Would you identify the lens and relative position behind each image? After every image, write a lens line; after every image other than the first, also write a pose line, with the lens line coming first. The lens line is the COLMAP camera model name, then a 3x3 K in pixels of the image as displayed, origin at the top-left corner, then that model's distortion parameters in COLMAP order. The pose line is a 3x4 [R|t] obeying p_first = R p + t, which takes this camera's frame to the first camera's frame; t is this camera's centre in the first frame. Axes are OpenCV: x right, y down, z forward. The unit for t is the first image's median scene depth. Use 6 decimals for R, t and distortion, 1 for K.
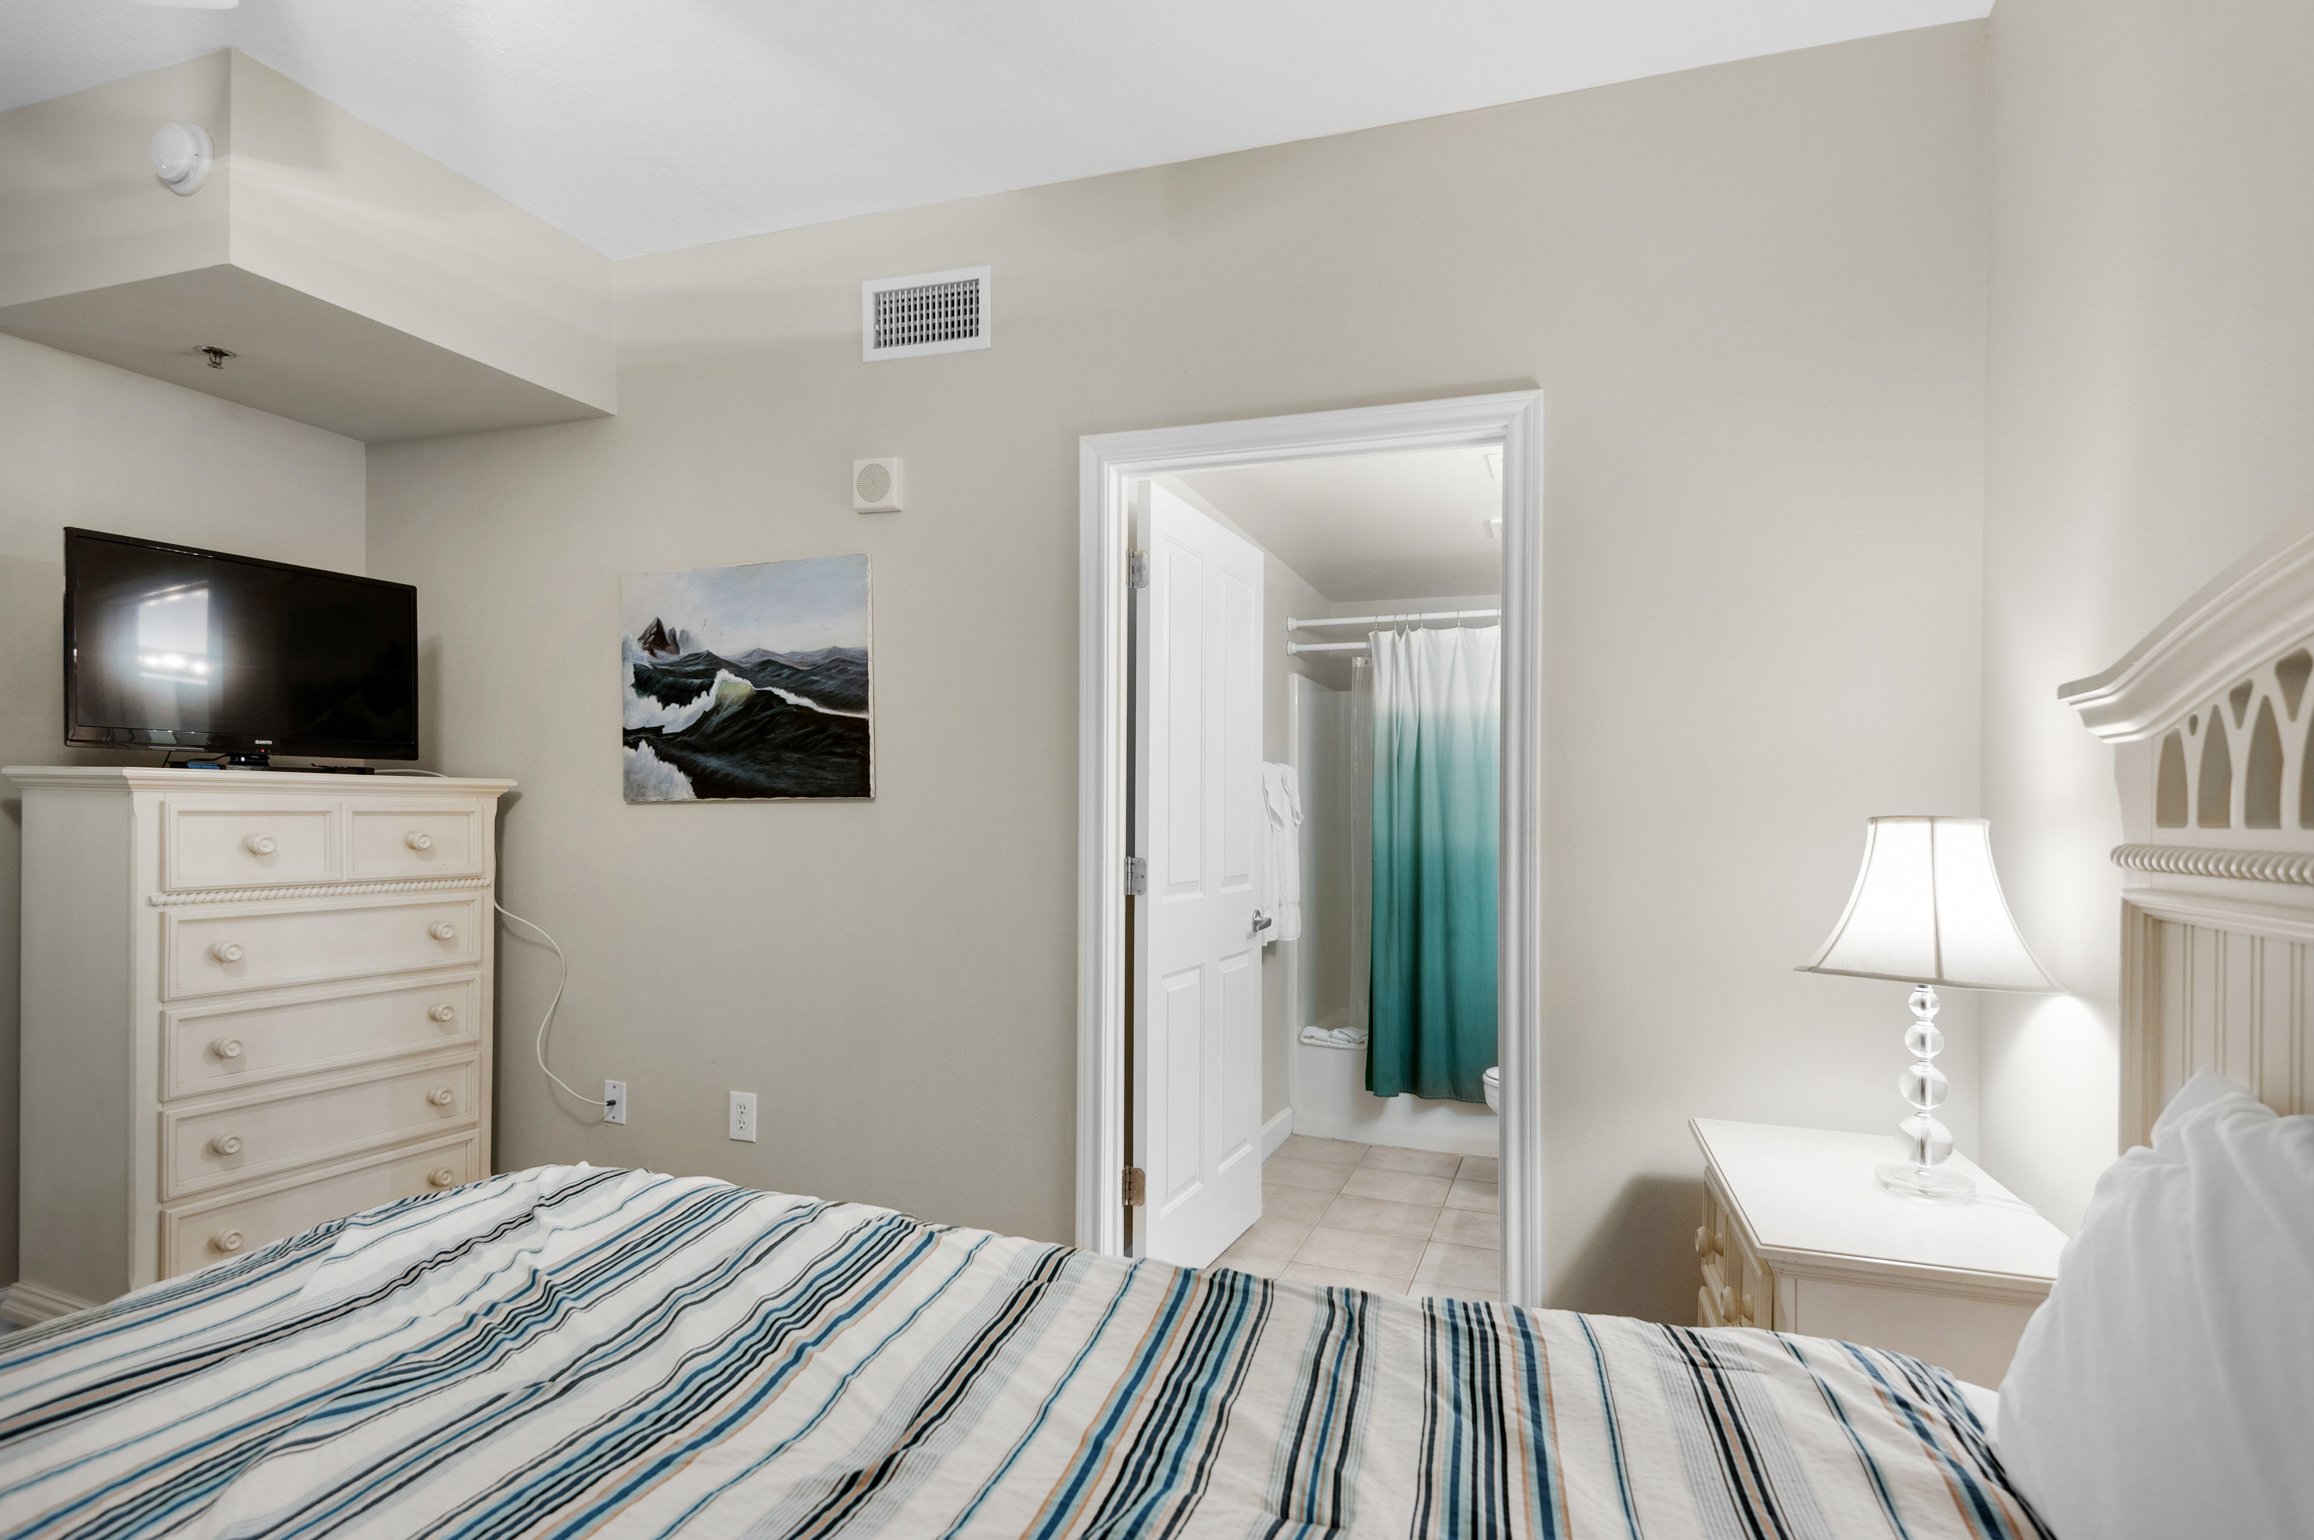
lens RADIAL K [[1253.3, 0, 1159.5], [0, 1253.3, 778.6], [0, 0, 1]] dist [0.025635, 0.001432]
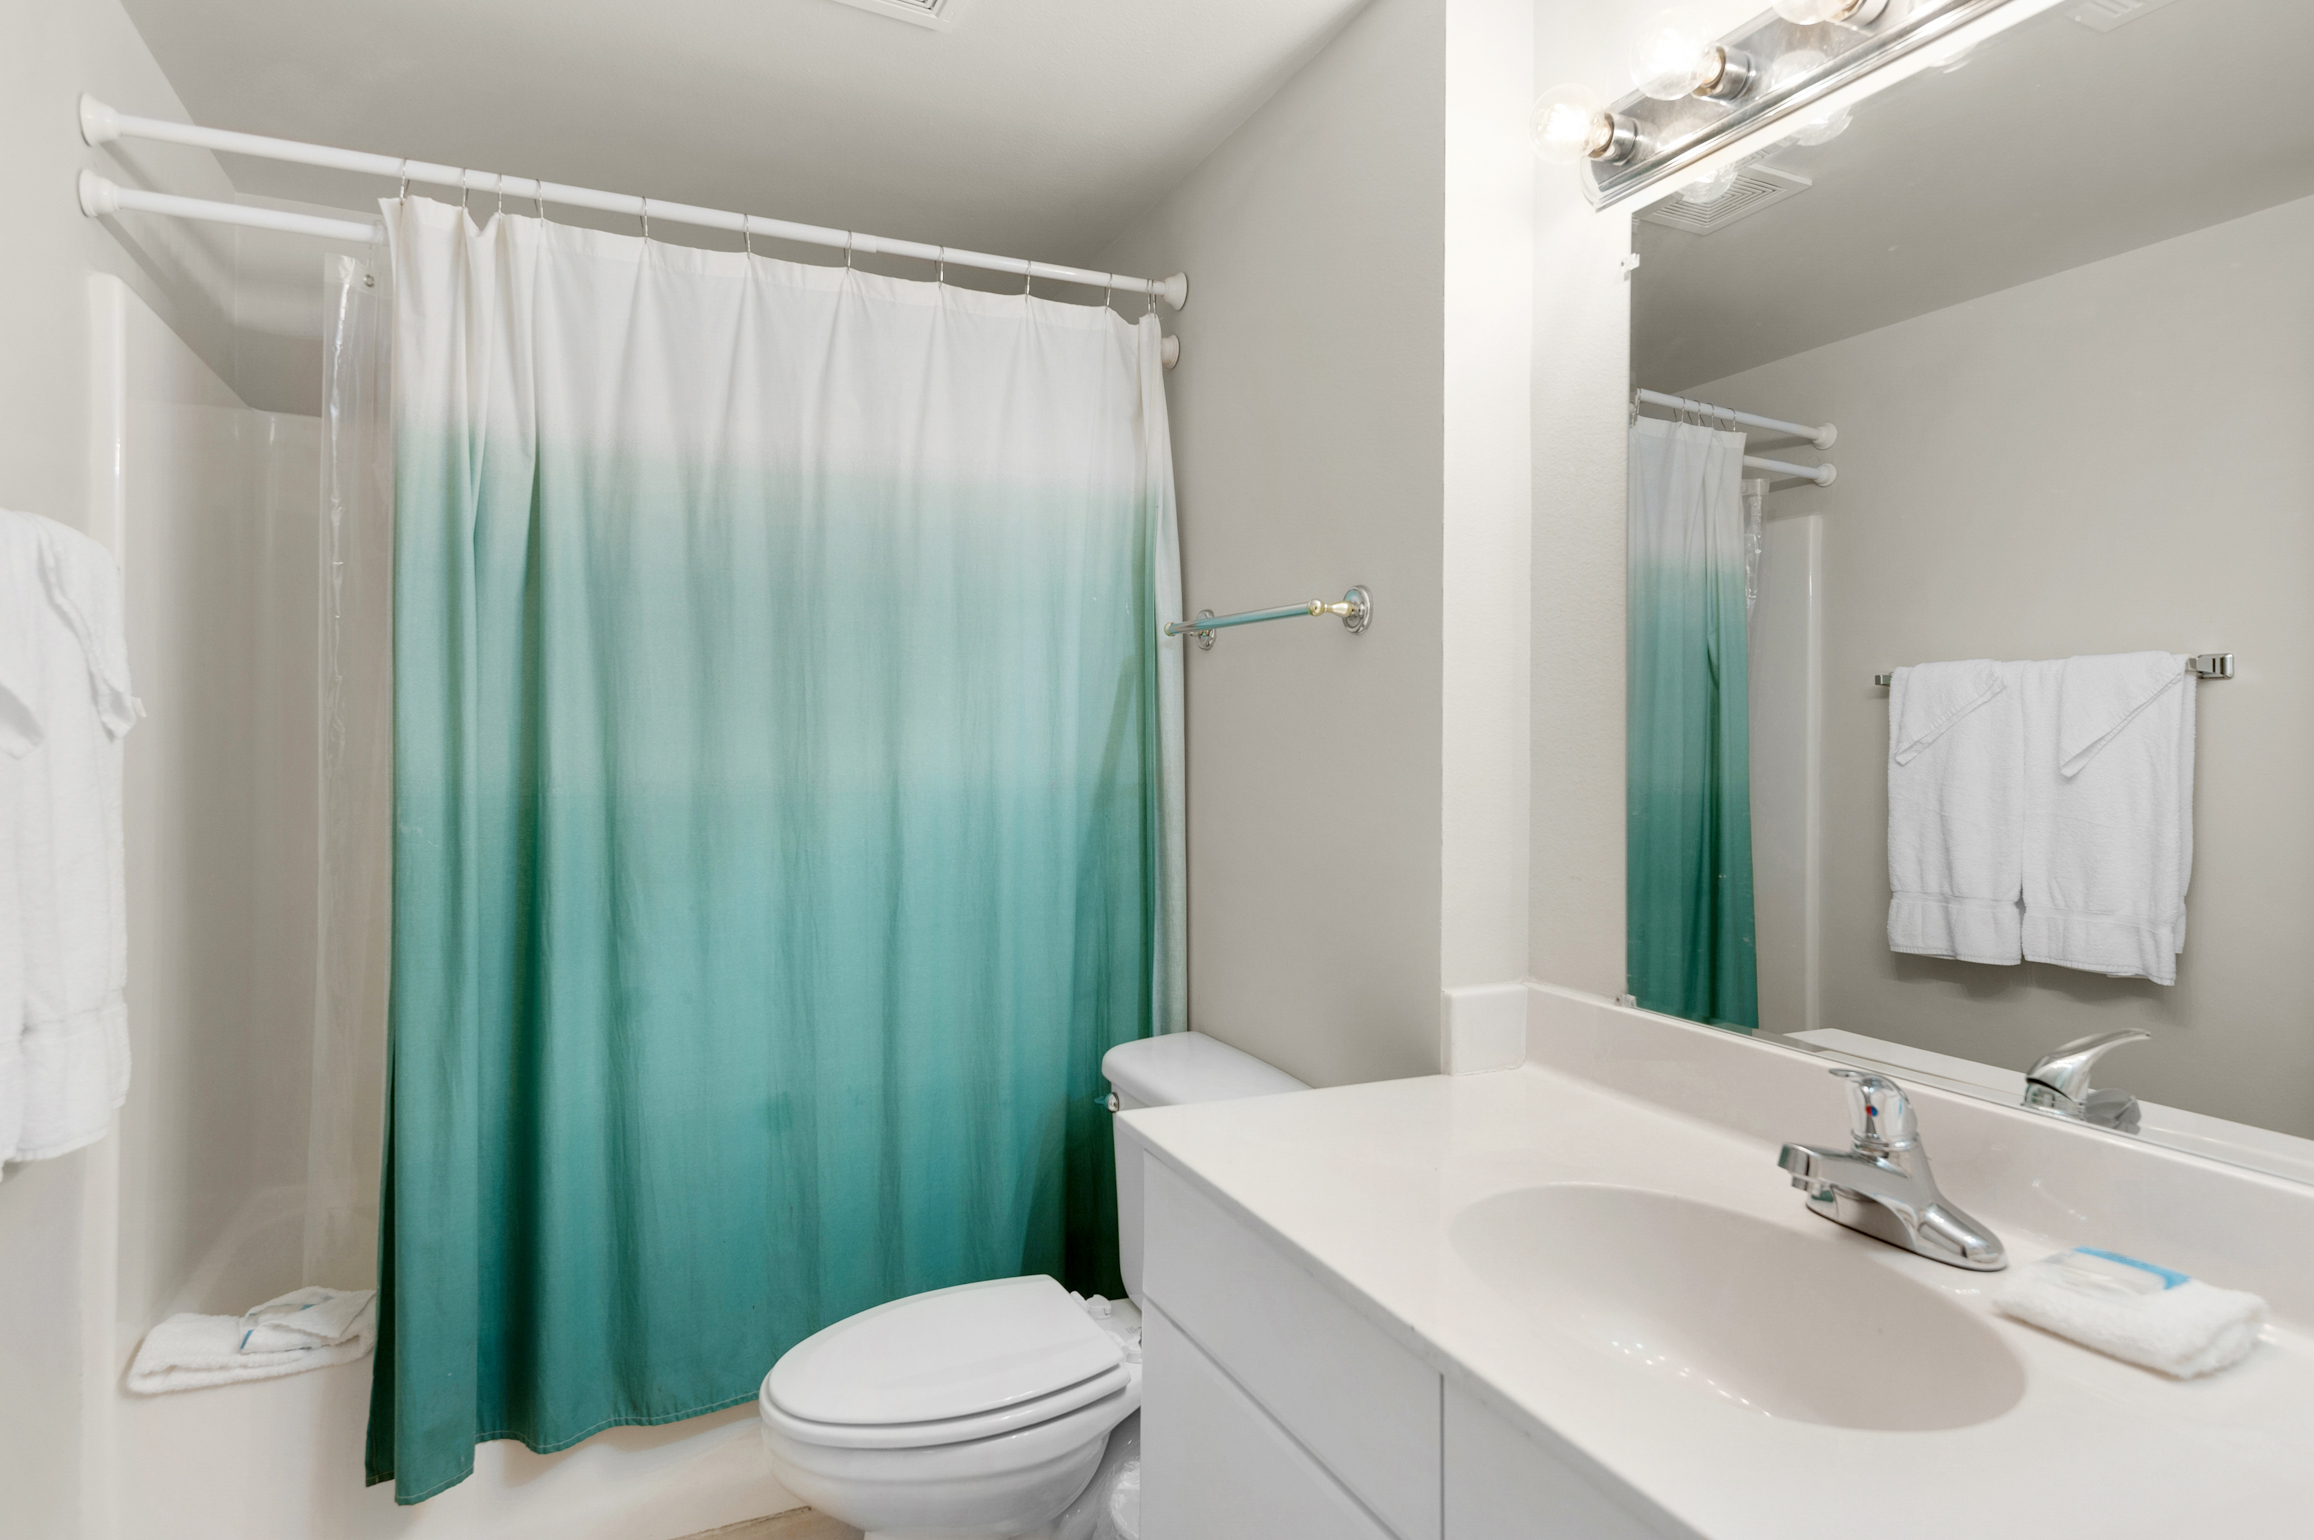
lens RADIAL K [[1253.3, 0, 1172.9], [0, 1253.3, 757.4], [0, 0, 1]] dist [0.025635, 0.001432]
pose [[0.727134, -0.001040, 0.686495, 0.082670], [-0.006343, 0.999946, 0.008232, 0.040321], [-0.686466, -0.010340, 0.727088, 0.583067]]
